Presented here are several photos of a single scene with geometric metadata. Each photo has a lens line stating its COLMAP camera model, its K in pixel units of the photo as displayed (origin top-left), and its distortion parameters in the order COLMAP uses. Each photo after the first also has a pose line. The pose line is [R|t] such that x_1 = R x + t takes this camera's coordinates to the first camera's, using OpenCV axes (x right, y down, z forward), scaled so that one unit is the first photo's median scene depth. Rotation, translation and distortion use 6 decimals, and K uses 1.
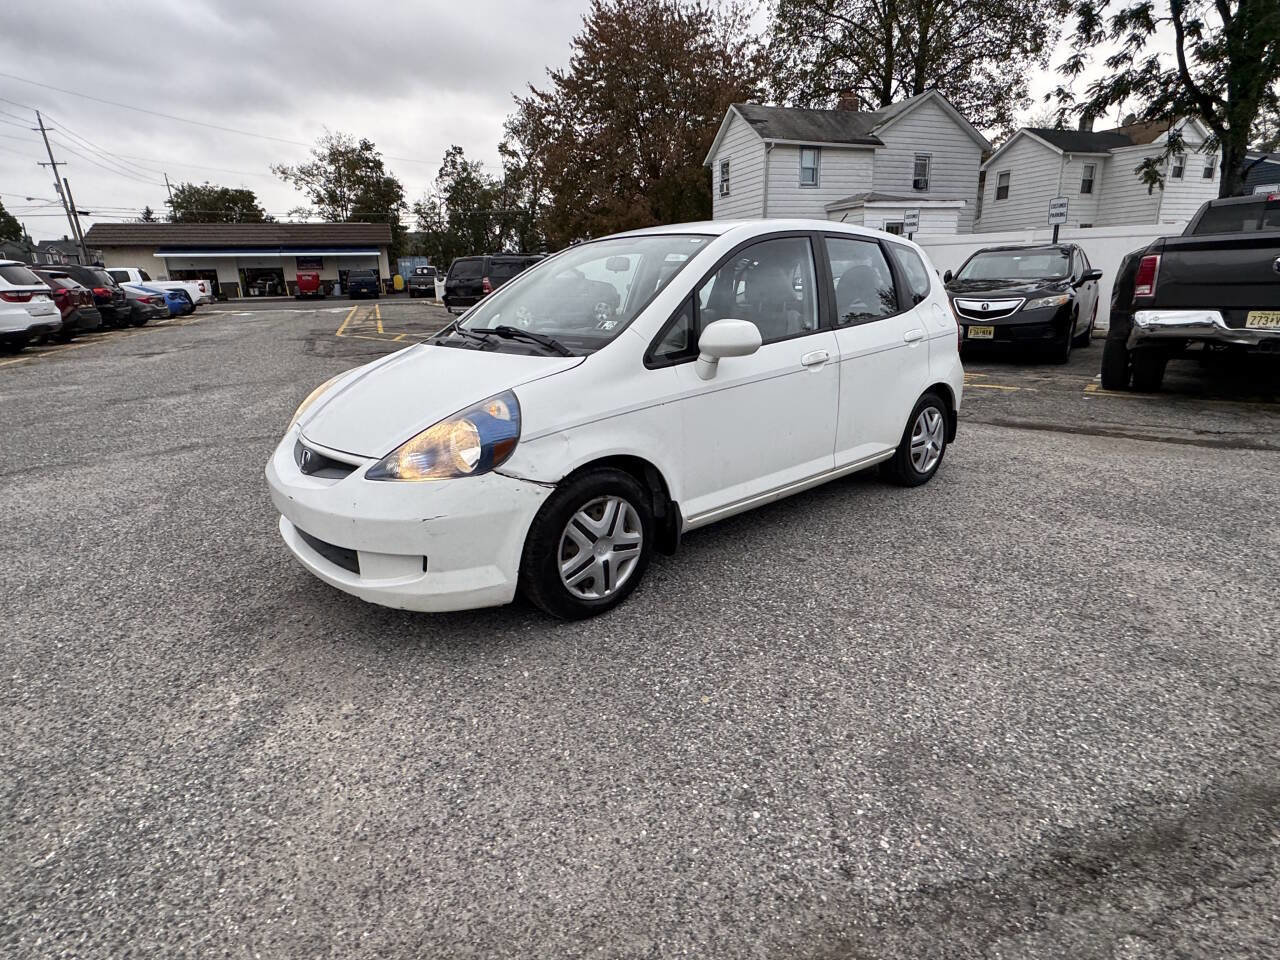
lens RADIAL K [[676.2, 0, 636.6], [0, 676.2, 473.9], [0, 0, 1]] dist [-0.000193, -0.000028]
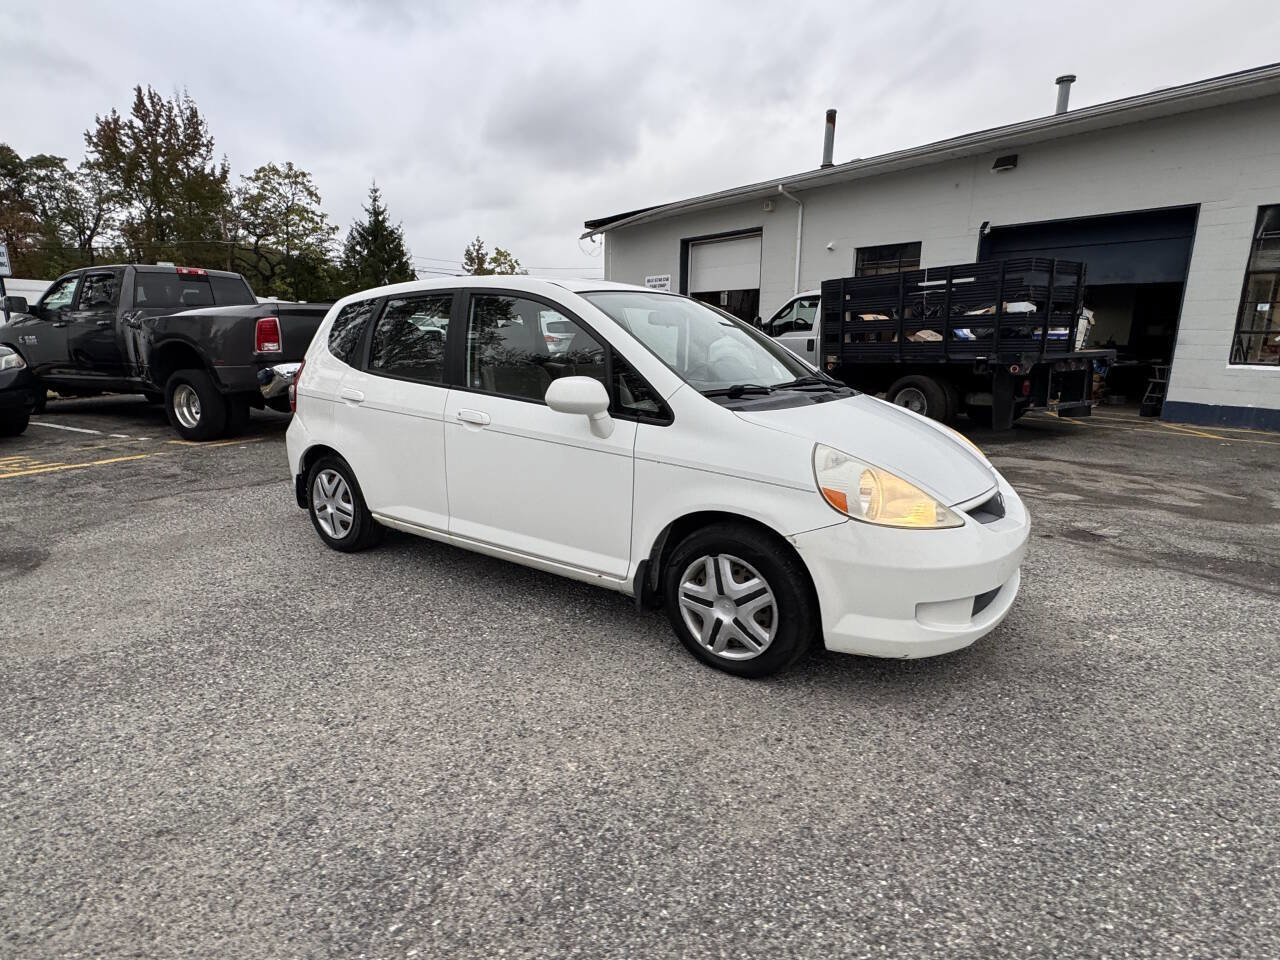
lens RADIAL K [[677.3, 0, 636.8], [0, 677.3, 470.0], [0, 0, 1]] dist [-0.000569, 0.000133]
pose [[-0.242044, -0.173234, 0.954675, -0.144712], [0.257960, 0.937031, 0.235435, -0.049509], [-0.935346, 0.303254, -0.182115, 0.183934]]
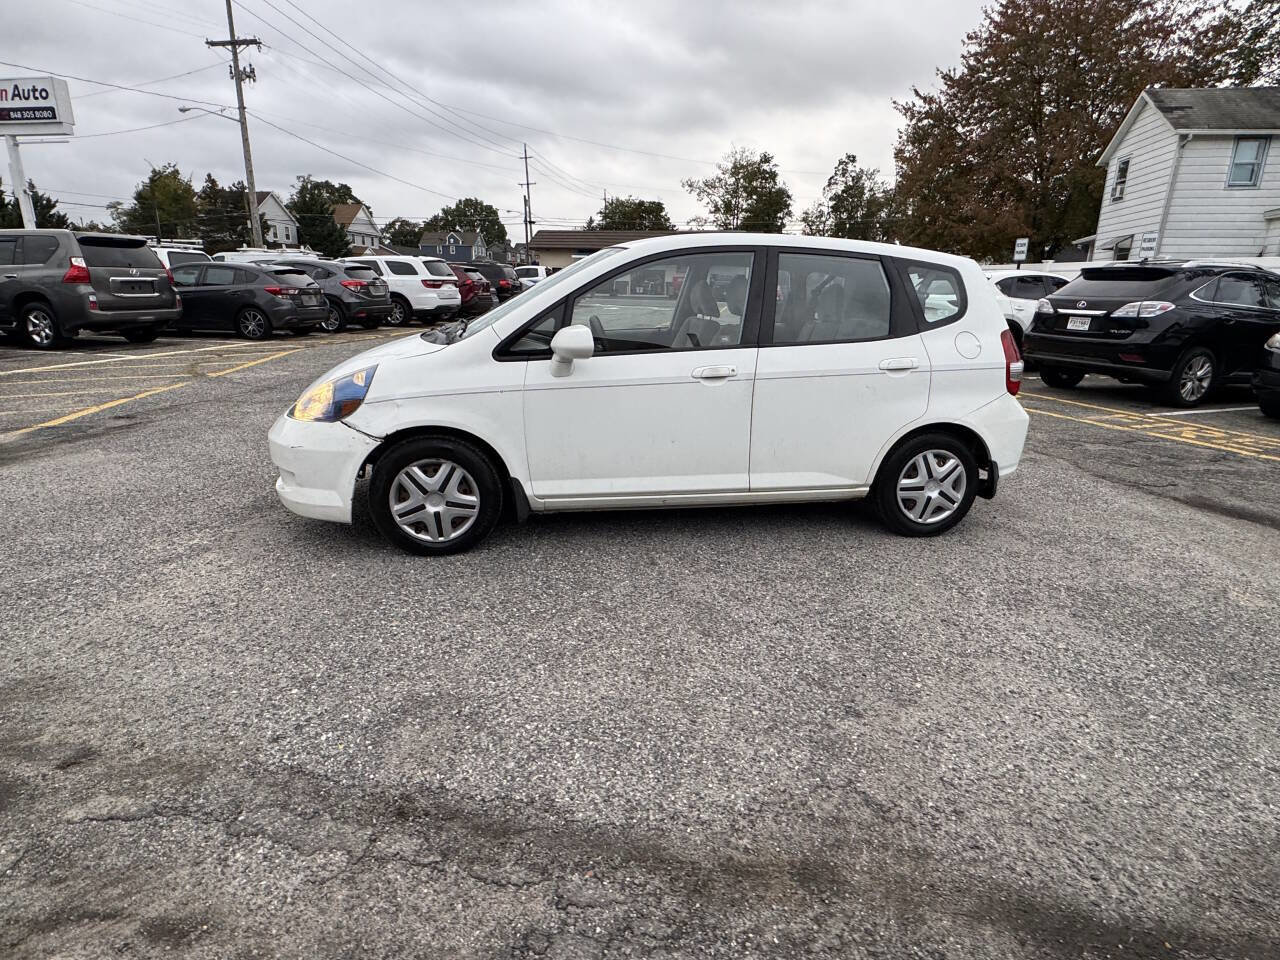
lens RADIAL K [[676.1, 0, 643.8], [0, 676.1, 474.6], [0, 0, 1]] dist [-0.001232, -0.000304]
pose [[0.863105, 0.175247, -0.473644, 0.090638], [-0.179674, 0.983056, 0.036313, -0.005333], [0.471982, 0.053759, 0.879968, 0.010077]]
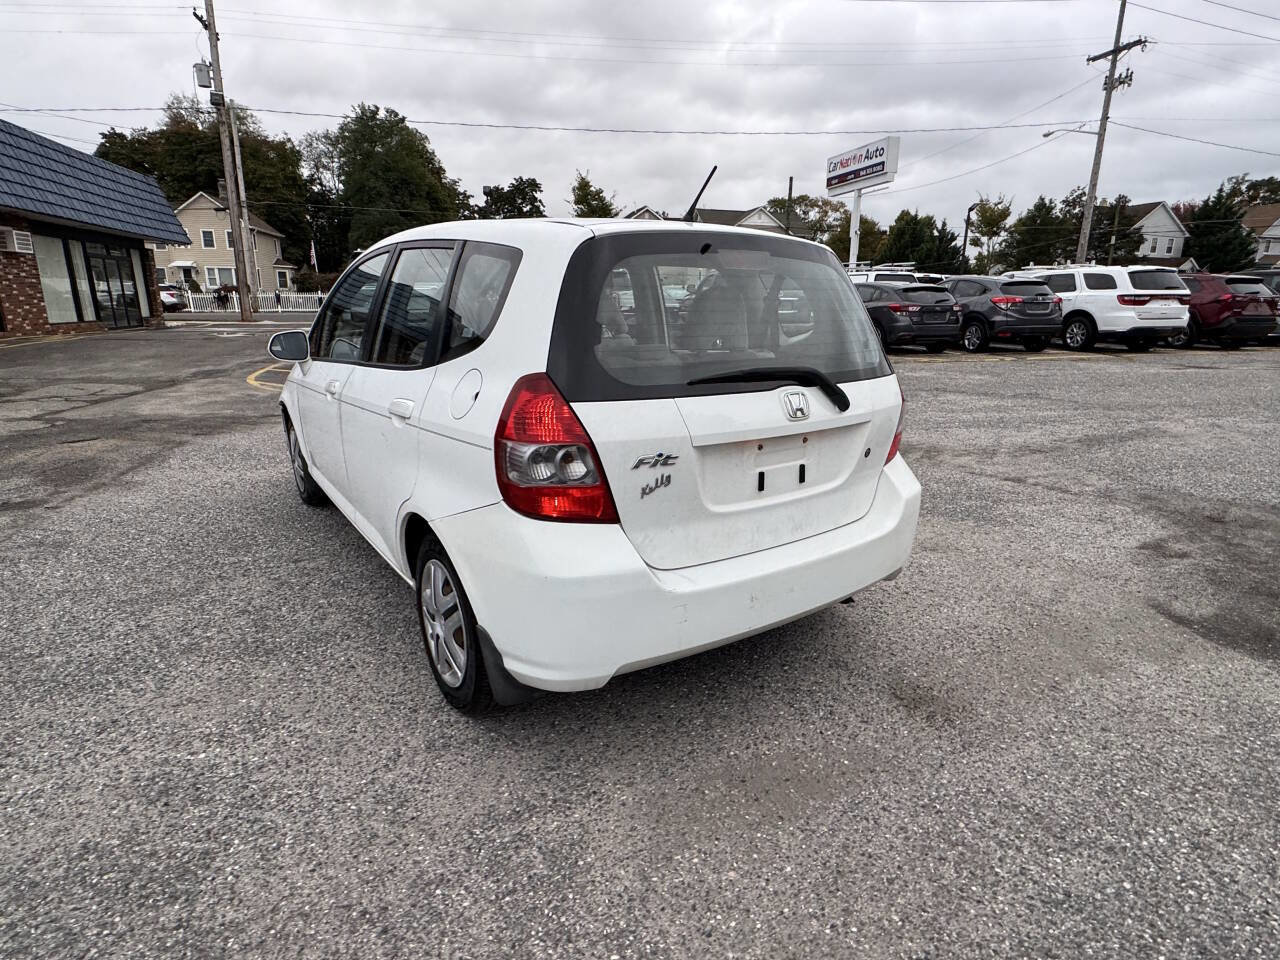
lens RADIAL K [[681.8, 0, 644.3], [0, 681.8, 475.7], [0, 0, 1]] dist [-0.000474, 0.000233]
pose [[-0.103709, 0.278020, -0.954961, 0.153649], [-0.278790, 0.913522, 0.296232, -0.061022], [0.954736, 0.296955, -0.017231, 0.195743]]
